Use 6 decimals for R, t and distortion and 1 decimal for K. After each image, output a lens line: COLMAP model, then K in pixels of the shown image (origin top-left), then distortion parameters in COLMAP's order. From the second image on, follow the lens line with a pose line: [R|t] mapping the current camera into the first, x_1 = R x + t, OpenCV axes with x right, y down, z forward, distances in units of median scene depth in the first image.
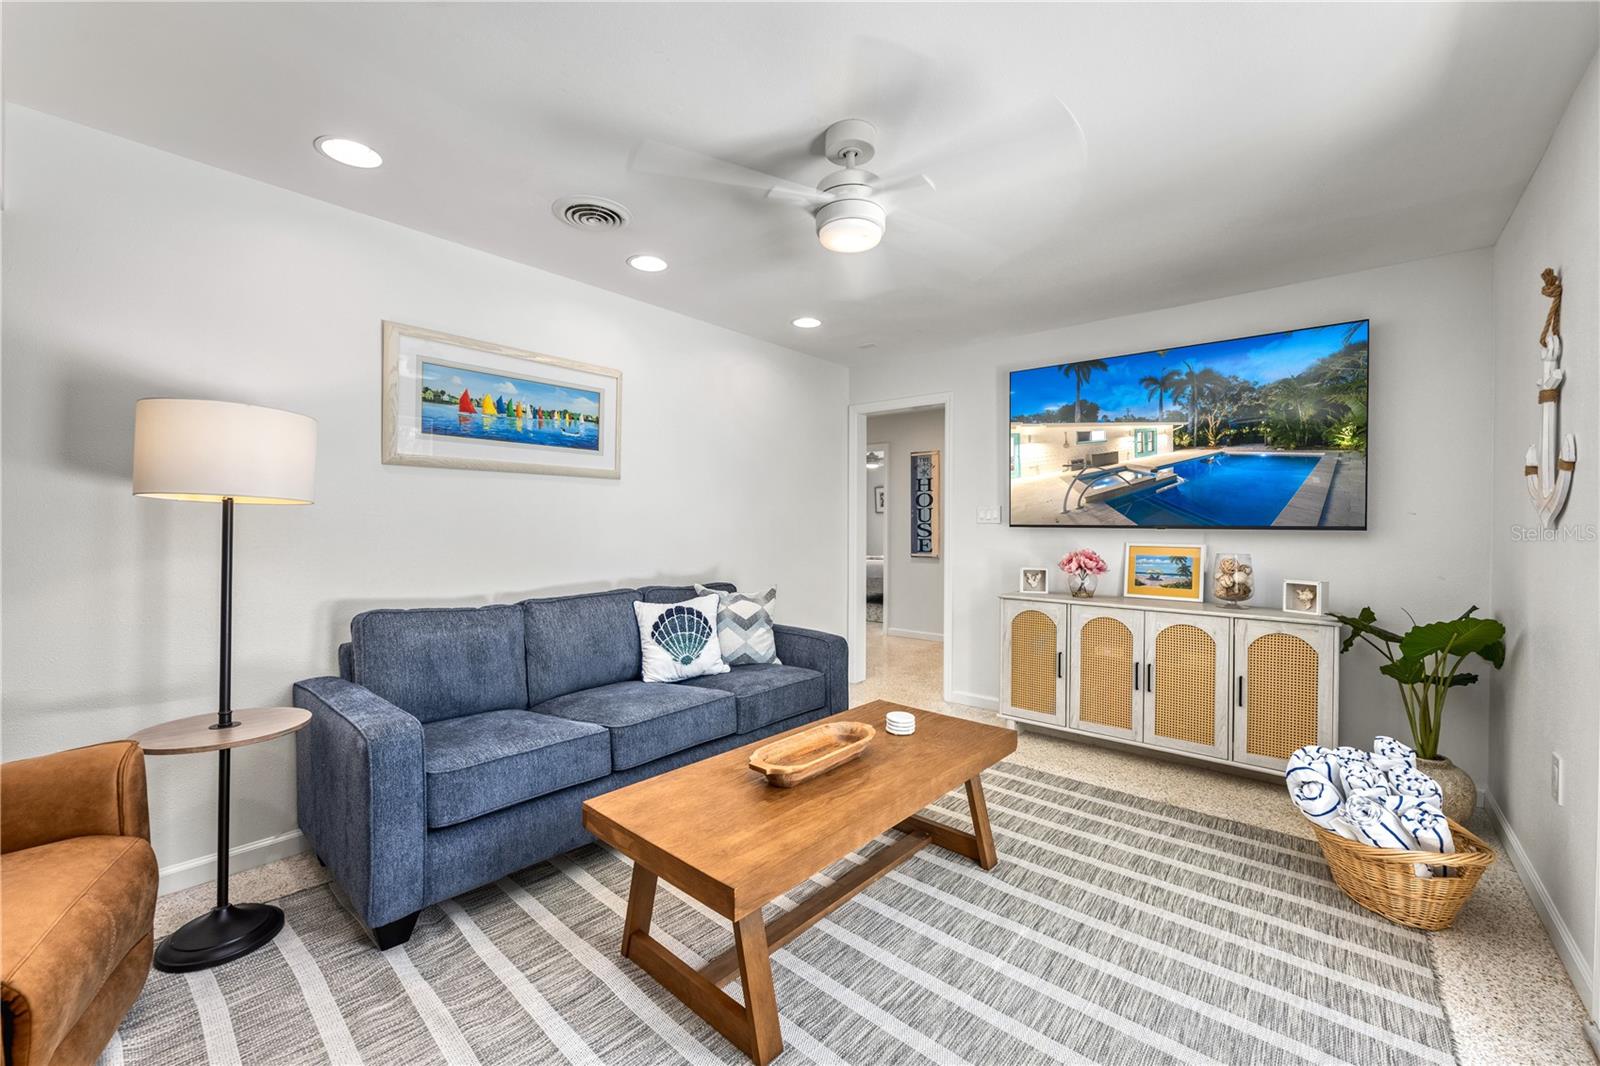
lens RADIAL K [[644.2, 0, 798.0], [0, 644.2, 527.5], [0, 0, 1]] dist [-0.001512, -0.000053]
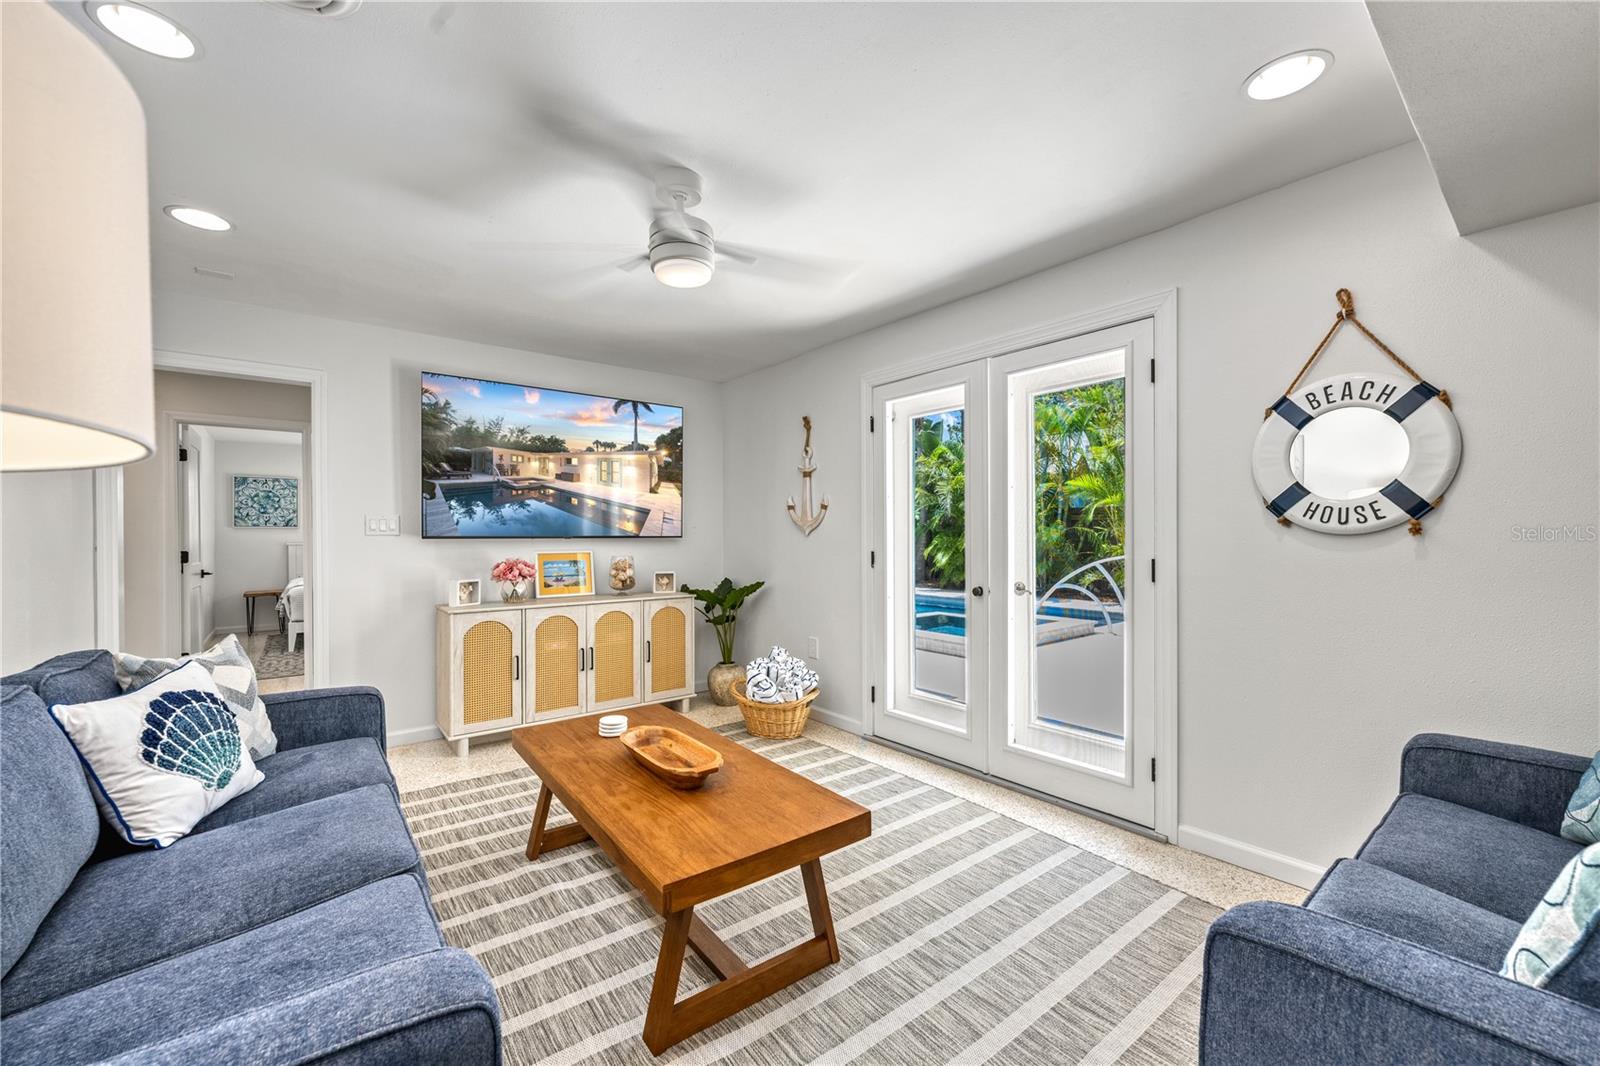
lens RADIAL K [[638.9, 0, 804.0], [0, 638.9, 535.8], [0, 0, 1]] dist [-0.008013, 0.000179]
pose [[0.182211, -0.007179, 0.983233, -0.626934], [0.010986, 0.999926, 0.005265, -0.004945], [-0.983198, 0.009843, 0.182277, 0.398053]]
